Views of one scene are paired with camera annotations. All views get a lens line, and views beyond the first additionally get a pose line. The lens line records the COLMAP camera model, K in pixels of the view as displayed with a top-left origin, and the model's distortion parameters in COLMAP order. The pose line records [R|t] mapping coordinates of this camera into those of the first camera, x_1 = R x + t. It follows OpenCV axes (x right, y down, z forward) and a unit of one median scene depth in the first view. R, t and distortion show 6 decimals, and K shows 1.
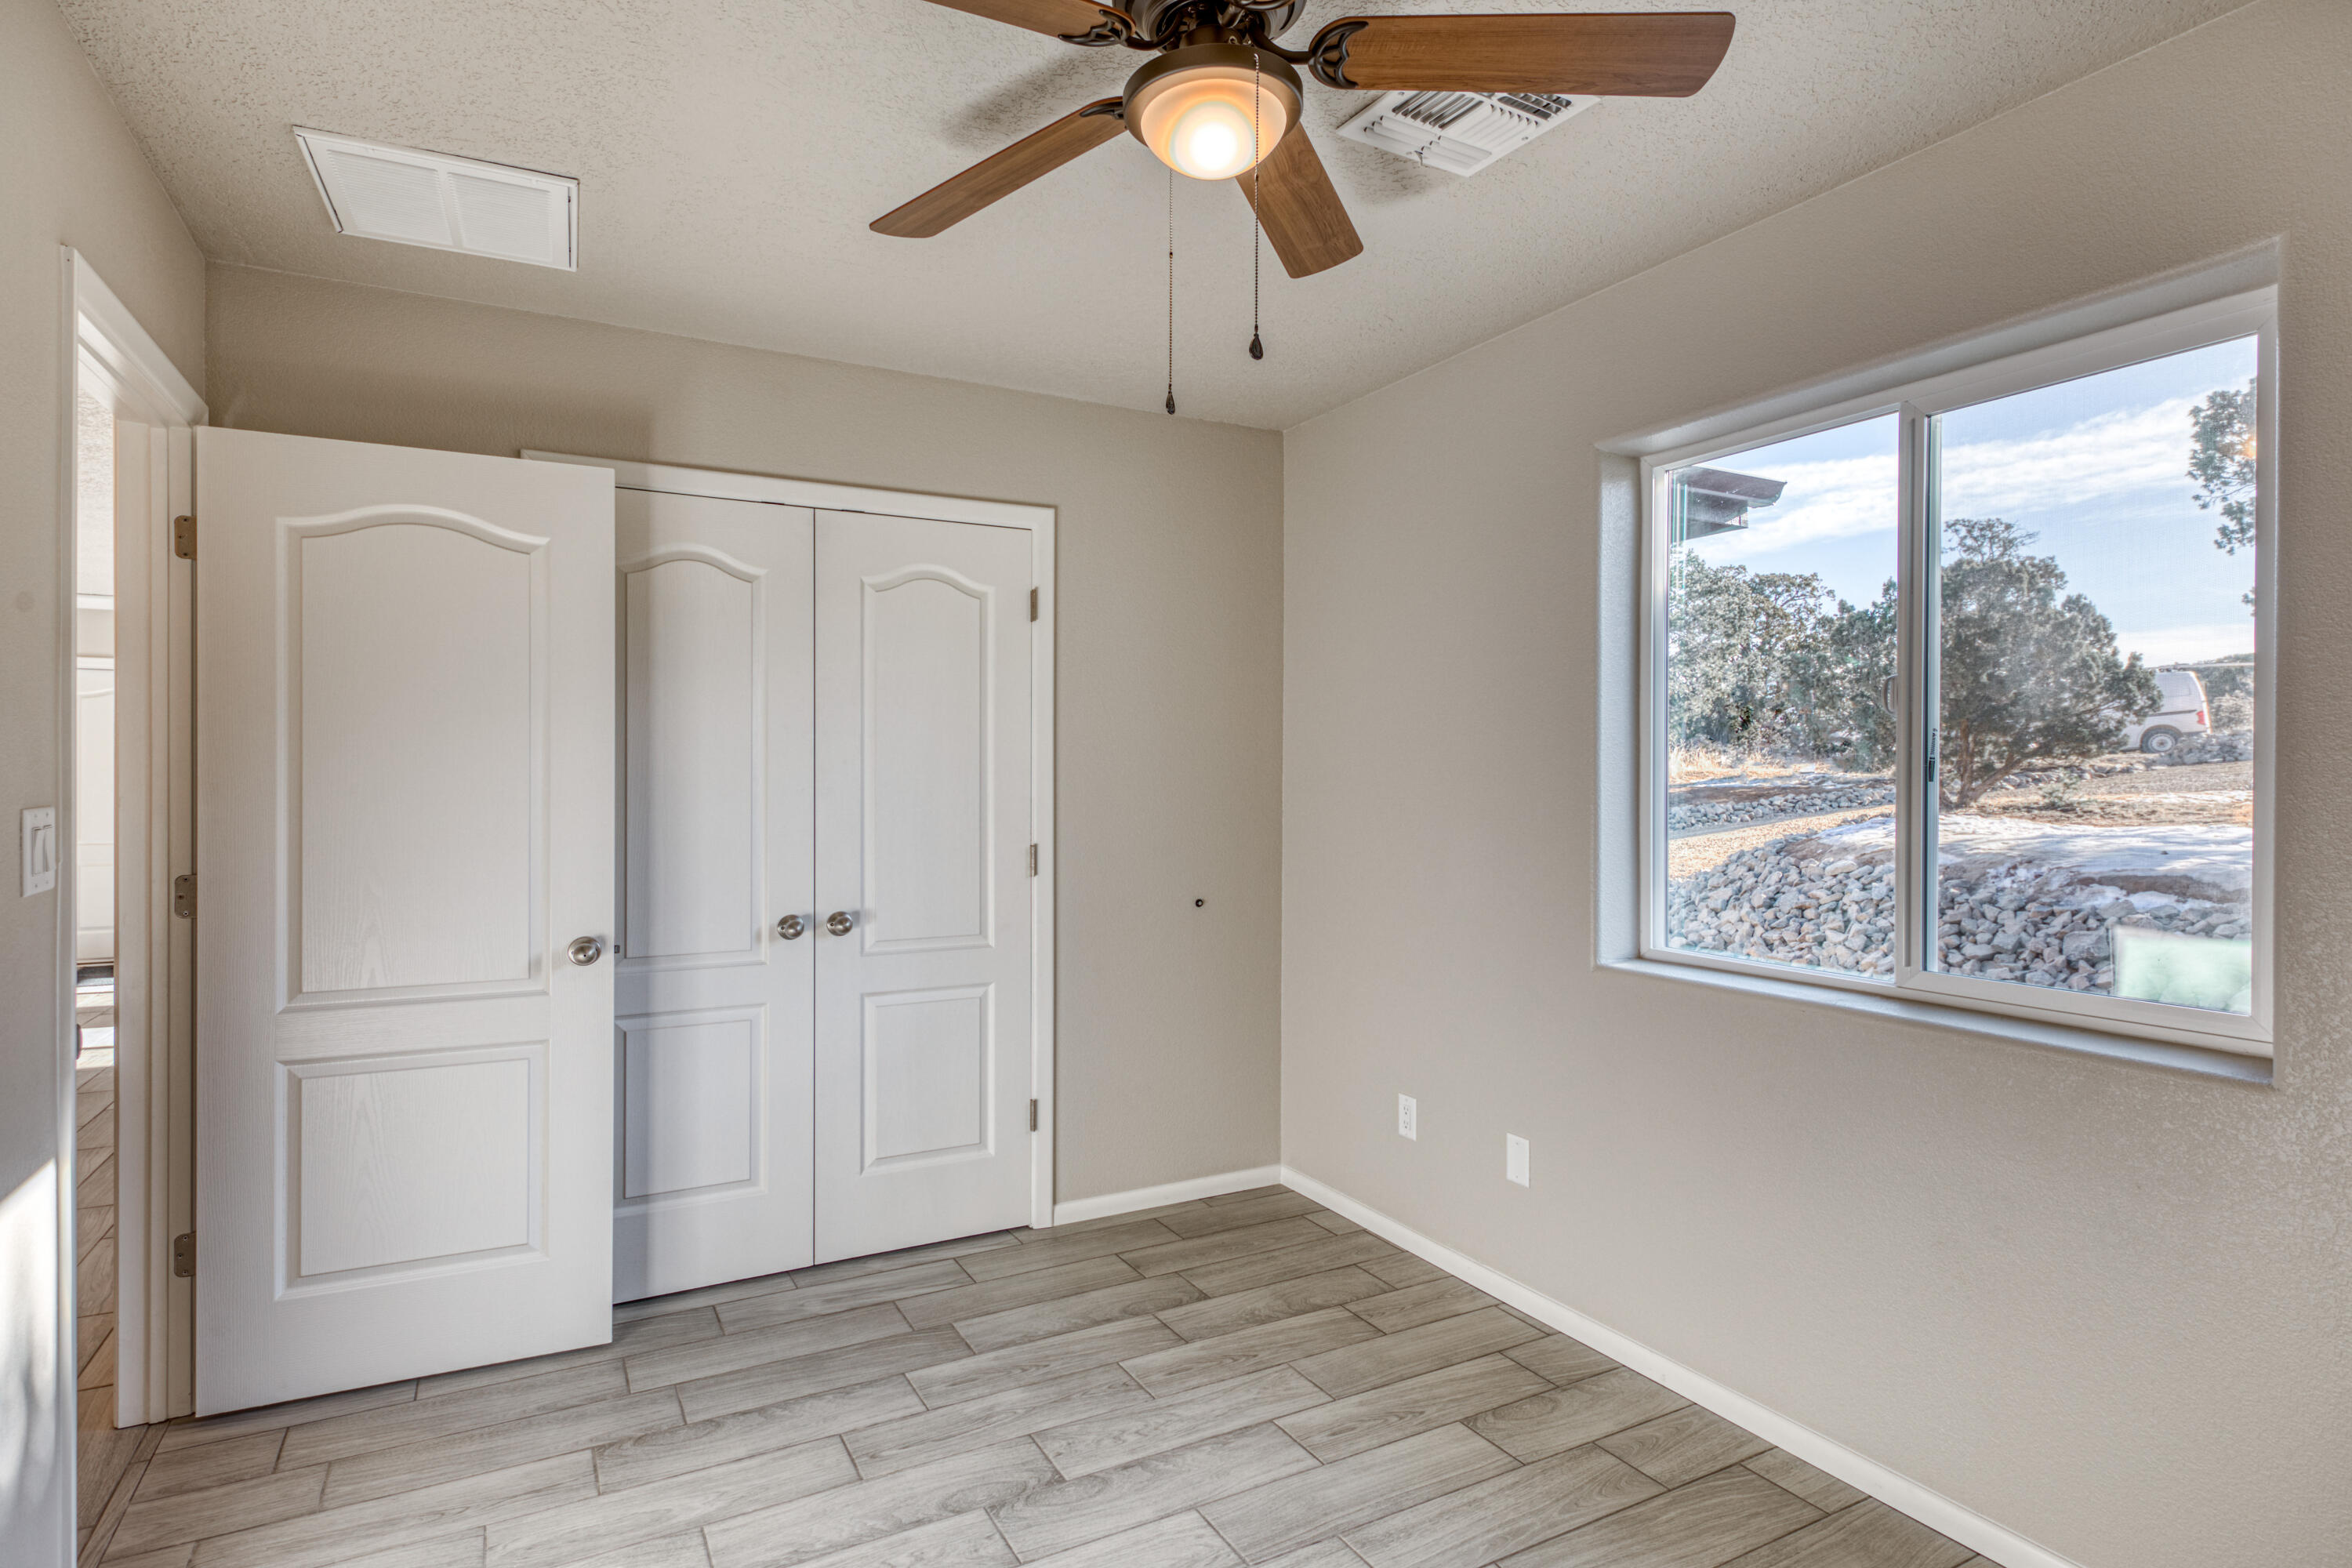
lens RADIAL K [[1205.4, 0, 1171.4], [0, 1205.4, 775.6], [0, 0, 1]] dist [0.004310, -0.005401]
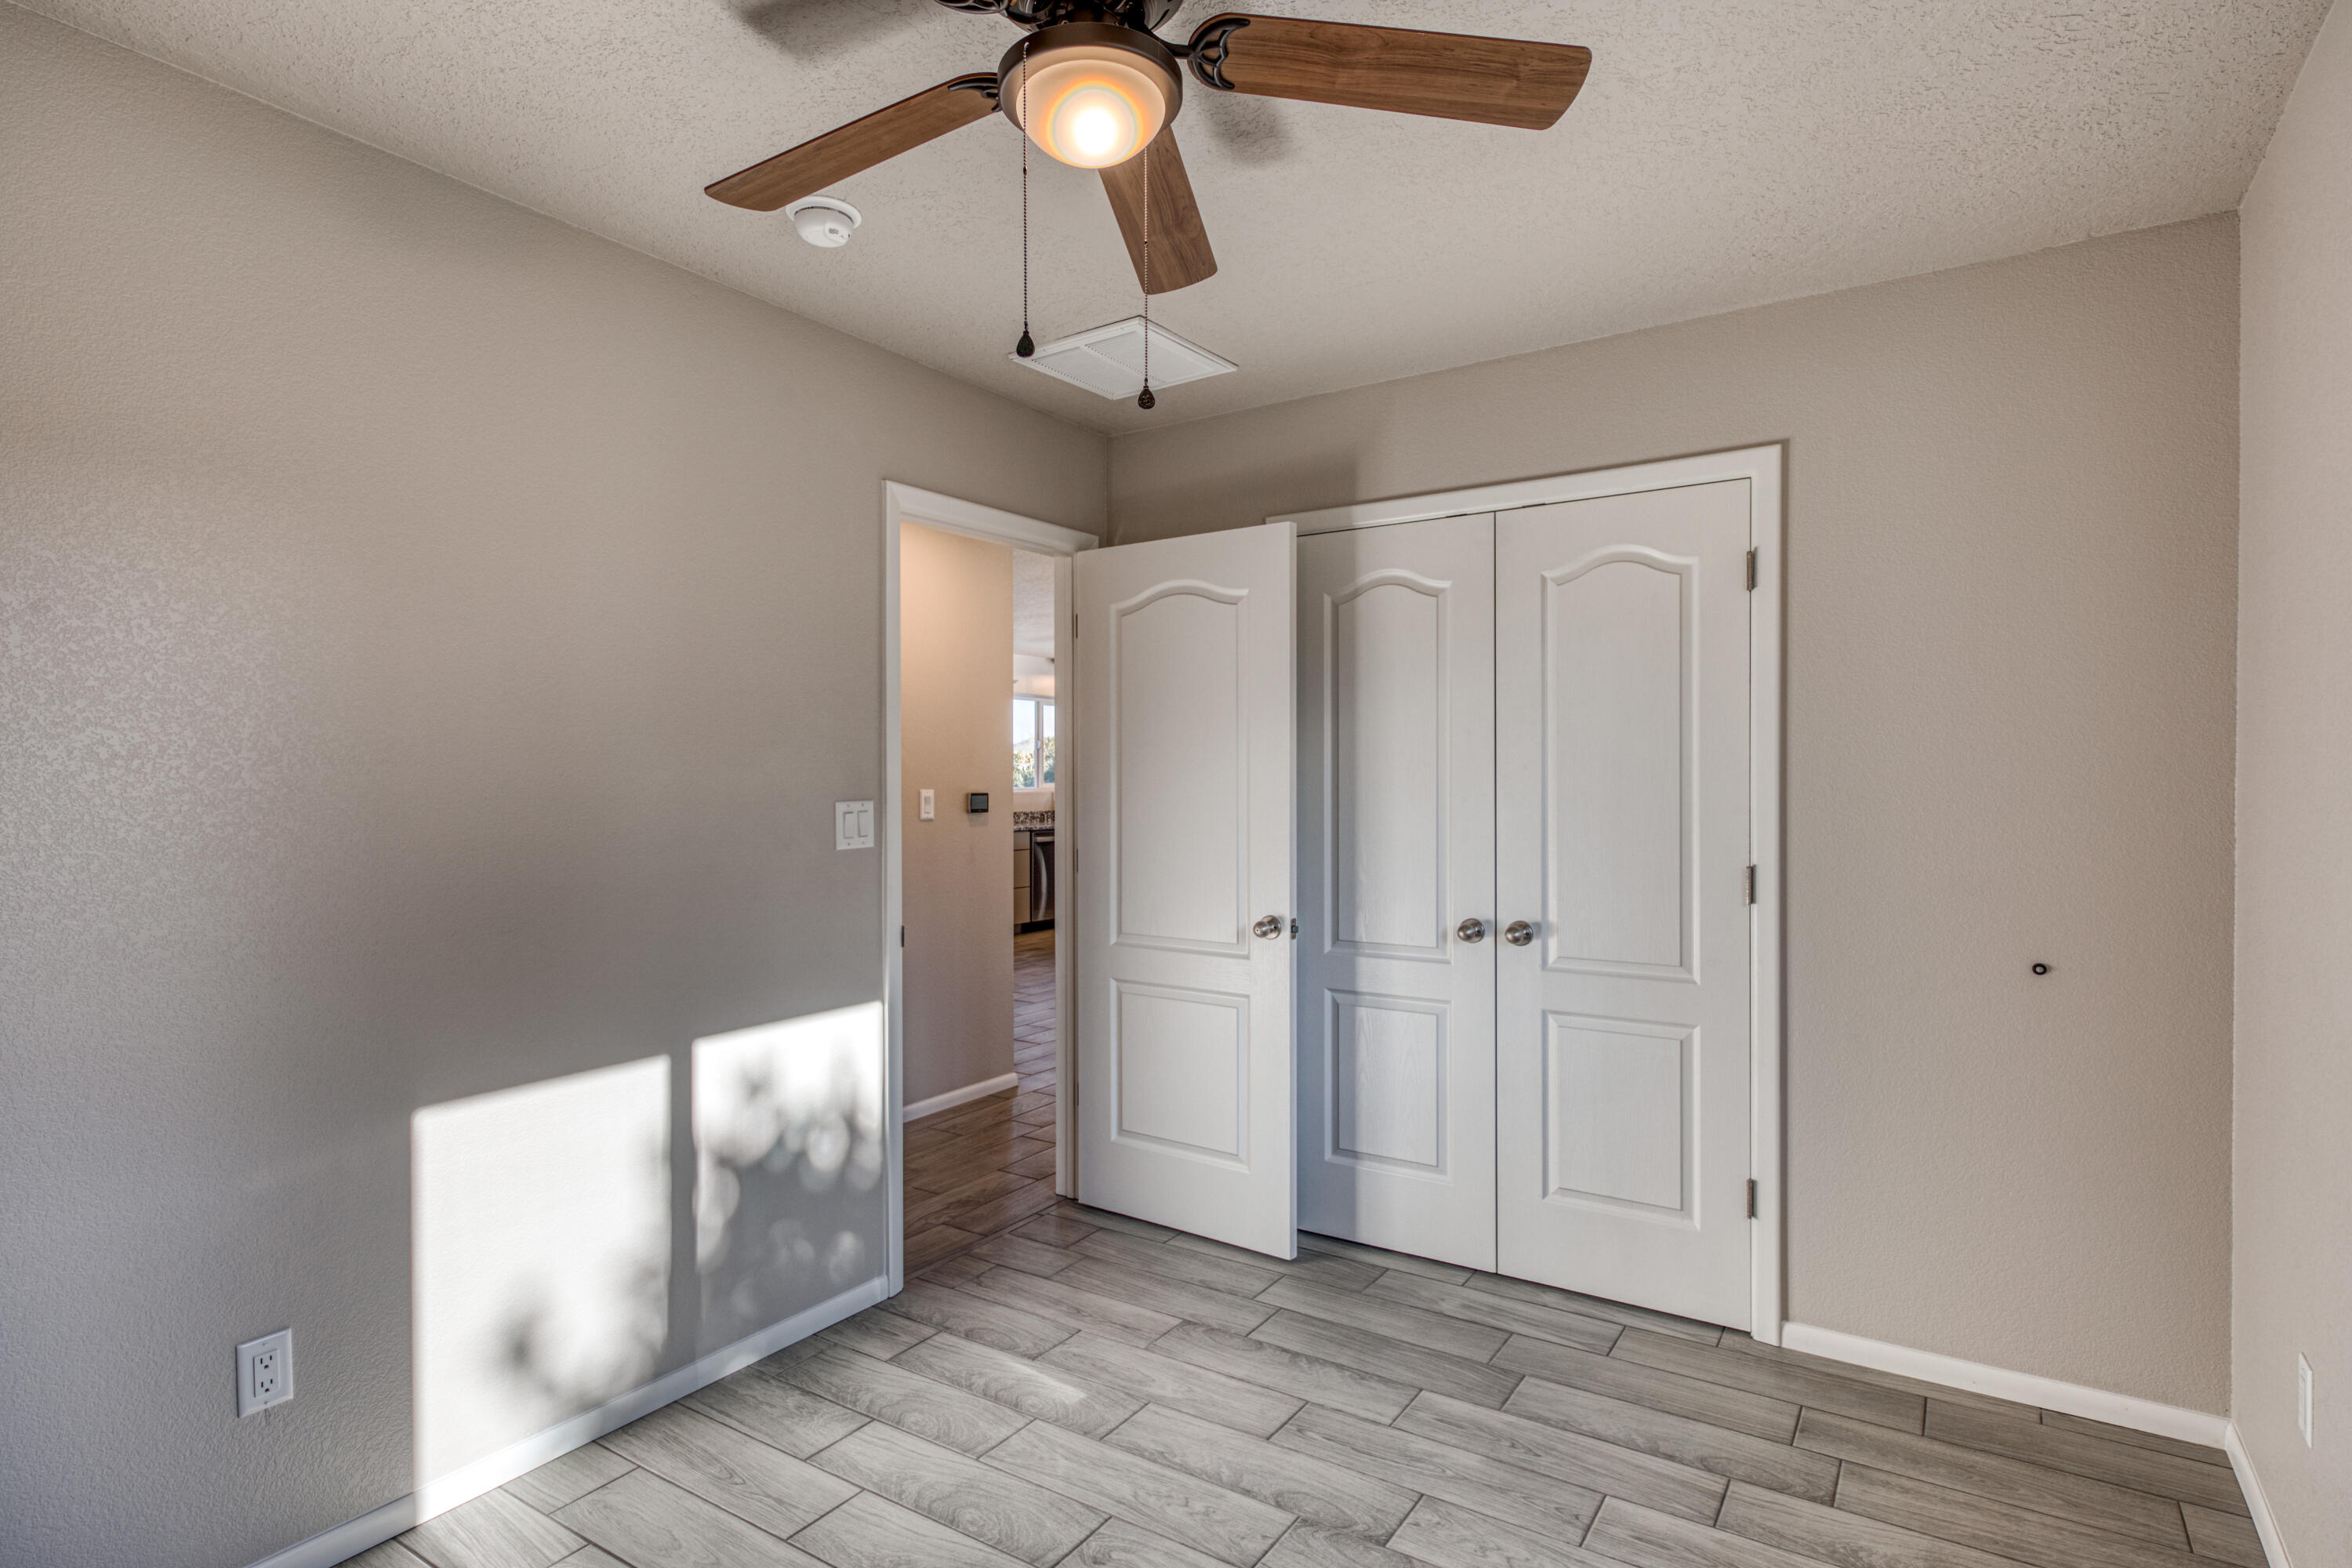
lens RADIAL K [[1205.4, 0, 1175.6], [0, 1205.4, 788.0], [0, 0, 1]] dist [0.004310, -0.005401]
pose [[0.470776, 0.003858, -0.882245, 0.484134], [0.001311, 0.999986, 0.005072, 0.000249], [0.882252, -0.003544, 0.470764, 0.319128]]
